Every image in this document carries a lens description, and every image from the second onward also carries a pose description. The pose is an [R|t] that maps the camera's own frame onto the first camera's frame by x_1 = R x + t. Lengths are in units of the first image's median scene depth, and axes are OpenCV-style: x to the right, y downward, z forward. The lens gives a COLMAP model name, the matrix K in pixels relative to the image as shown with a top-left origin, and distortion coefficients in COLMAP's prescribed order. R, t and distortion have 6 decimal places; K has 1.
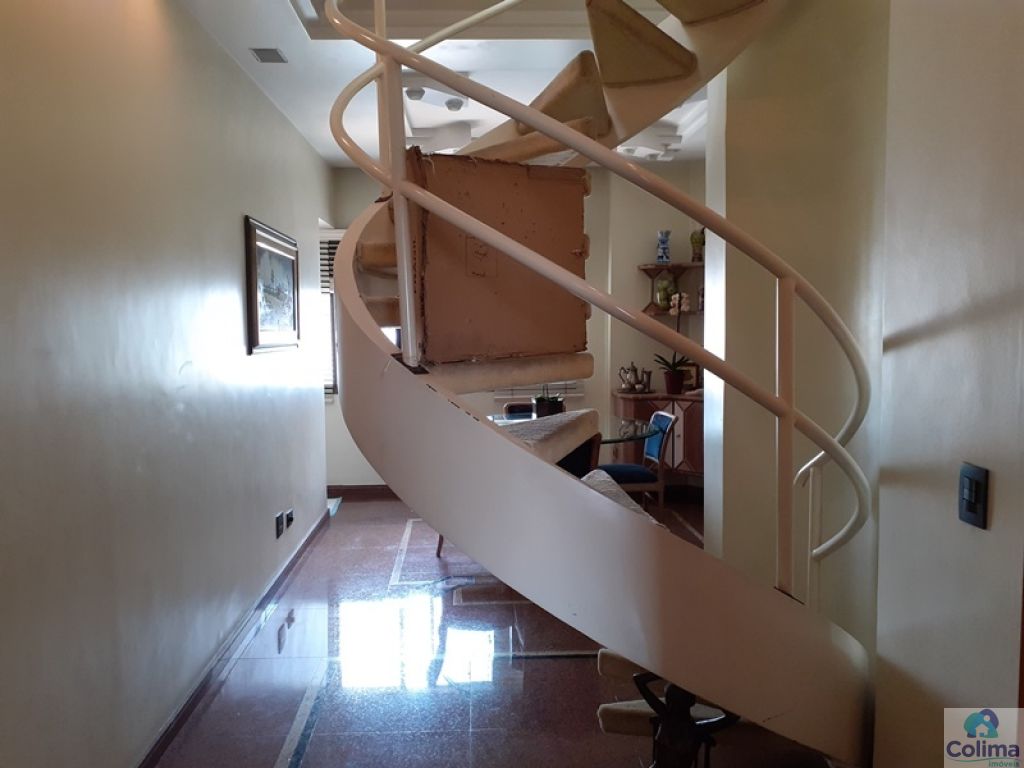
lens RADIAL K [[790.2, 0, 512.0], [0, 790.2, 384.0], [0, 0, 1]] dist [0.004582, 0.000155]
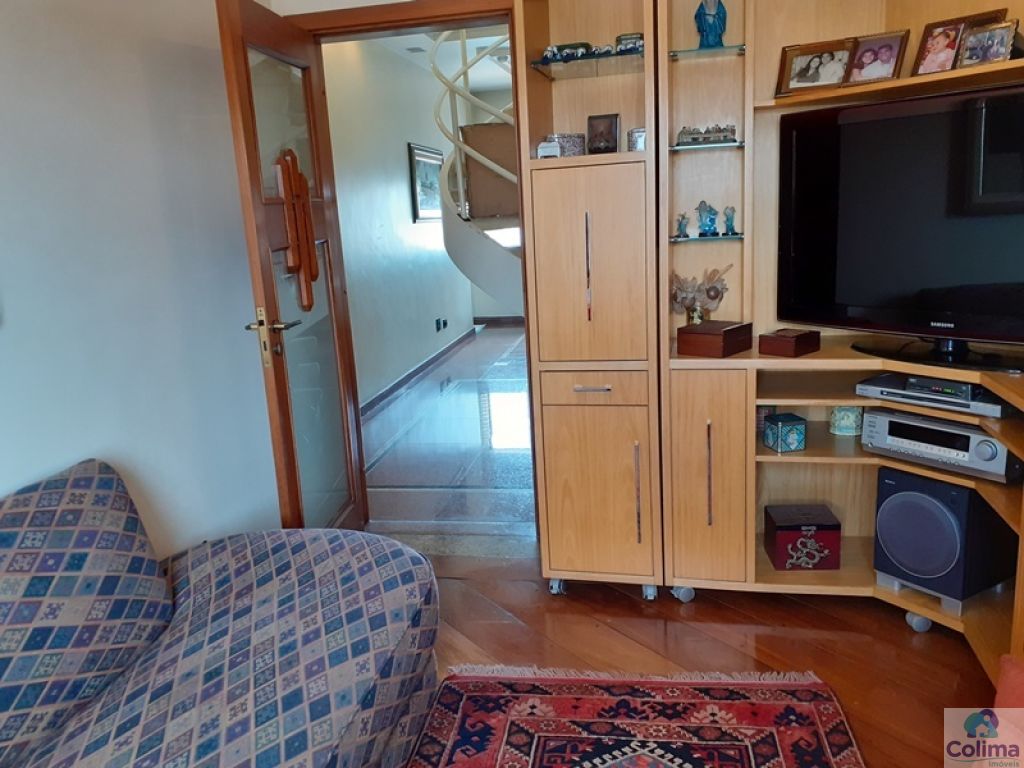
lens RADIAL K [[790.2, 0, 512.0], [0, 790.2, 384.0], [0, 0, 1]] dist [0.004582, 0.000155]
pose [[0.973796, -0.002444, -0.227409, 0.253813], [0.037637, 0.987886, 0.150550, 0.053532], [0.224286, -0.155164, 0.962091, -0.640412]]
